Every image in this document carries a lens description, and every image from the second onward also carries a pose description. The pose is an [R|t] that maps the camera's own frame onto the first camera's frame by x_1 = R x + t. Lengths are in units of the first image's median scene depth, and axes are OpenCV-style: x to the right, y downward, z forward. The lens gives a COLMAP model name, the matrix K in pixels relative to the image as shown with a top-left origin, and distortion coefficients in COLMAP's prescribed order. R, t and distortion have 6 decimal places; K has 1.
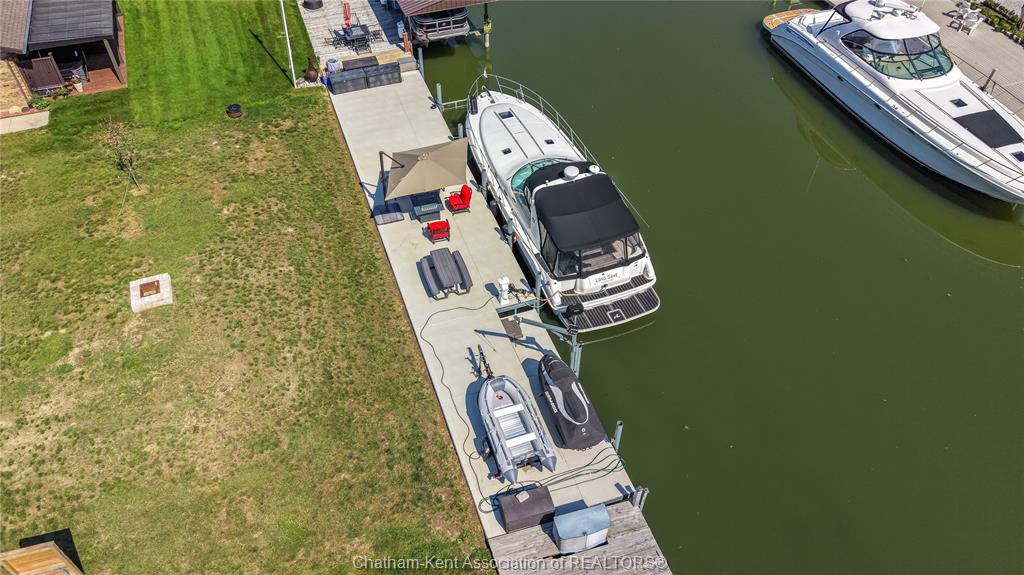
lens RADIAL K [[778.4, 0, 512.0], [0, 778.4, 287.5], [0, 0, 1]] dist [0.037925, -0.054413]
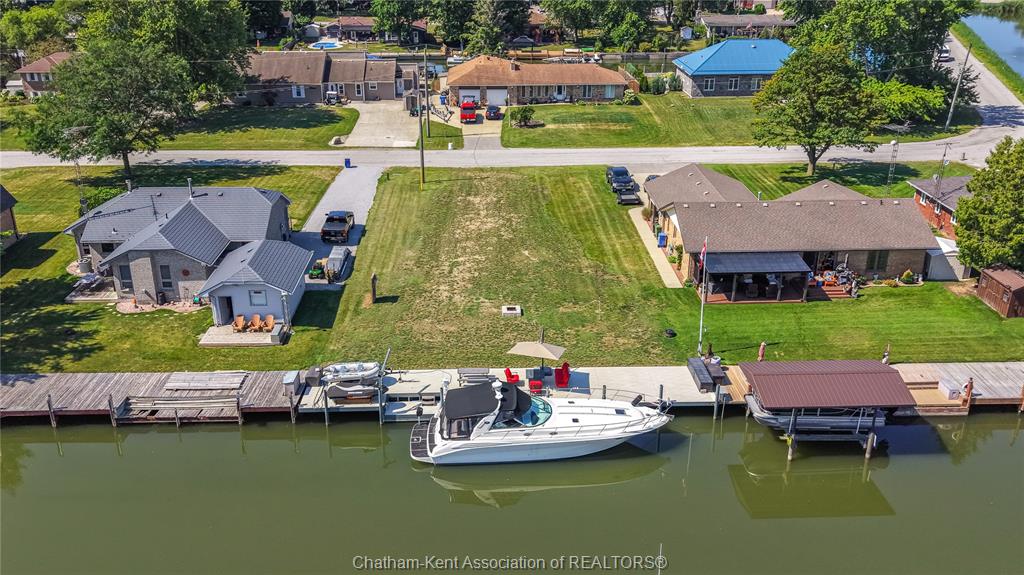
lens RADIAL K [[909.9, 0, 512.0], [0, 909.9, 287.5], [0, 0, 1]] dist [0.144148, -0.324868]
pose [[-0.305983, 0.350108, -0.885324, 1.512644], [-0.693839, 0.554744, 0.459180, -1.049953], [0.651891, 0.754774, 0.073176, 0.744068]]
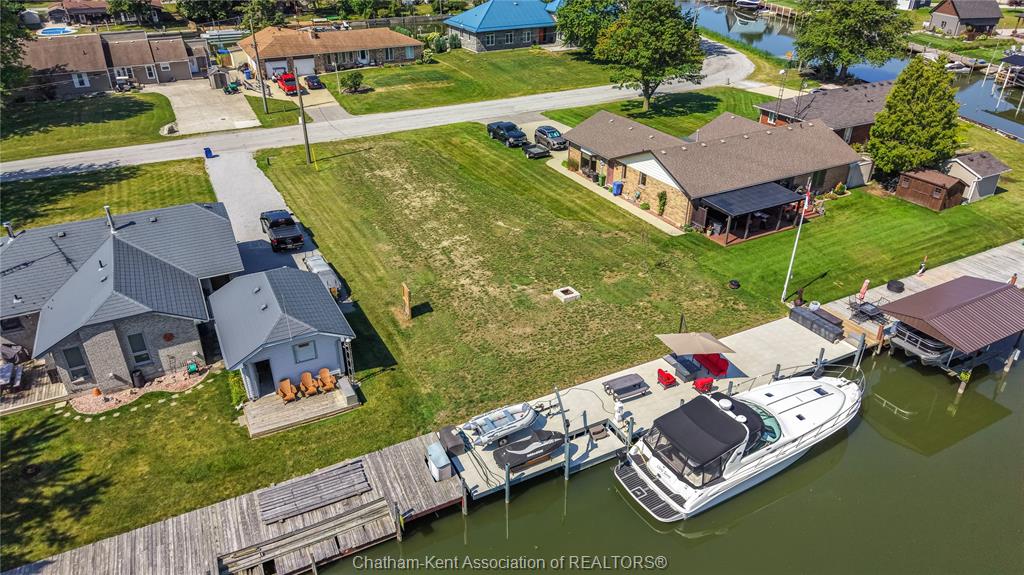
lens RADIAL K [[682.8, 0, 512.0], [0, 682.8, 287.5], [0, 0, 1]] dist [0.066939, -0.085717]
pose [[0.135388, 0.469535, -0.872472, 0.876777], [-0.717286, 0.653917, 0.240610, -0.284712], [0.683499, 0.593236, 0.425323, 0.203353]]
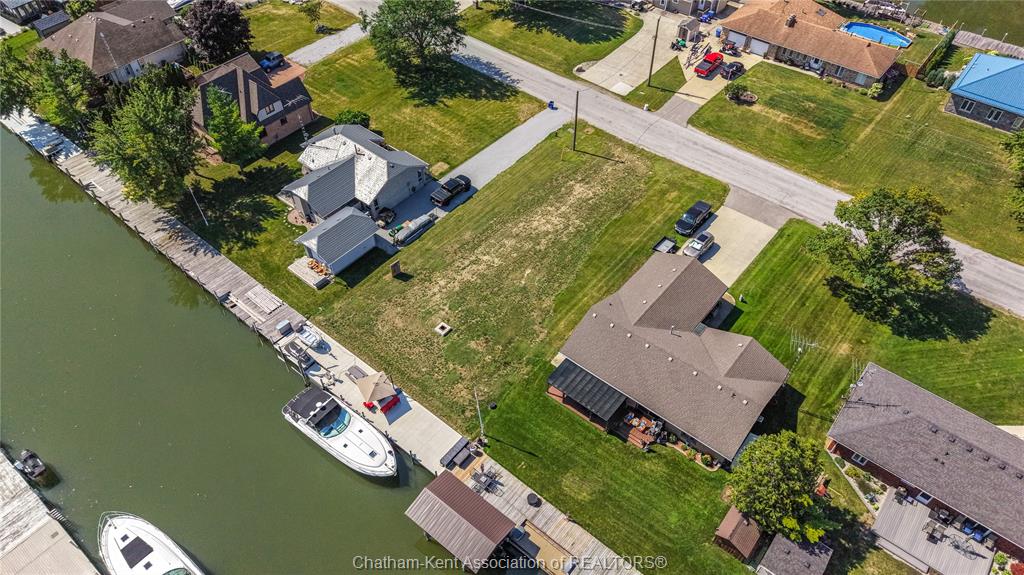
lens RADIAL K [[682.8, 0, 512.0], [0, 682.8, 287.5], [0, 0, 1]] dist [0.066939, -0.085717]
pose [[-0.857517, 0.373750, -0.353517, 0.187739], [-0.379530, 0.004308, 0.925169, -2.471105], [0.347305, 0.927519, 0.138155, 0.539954]]
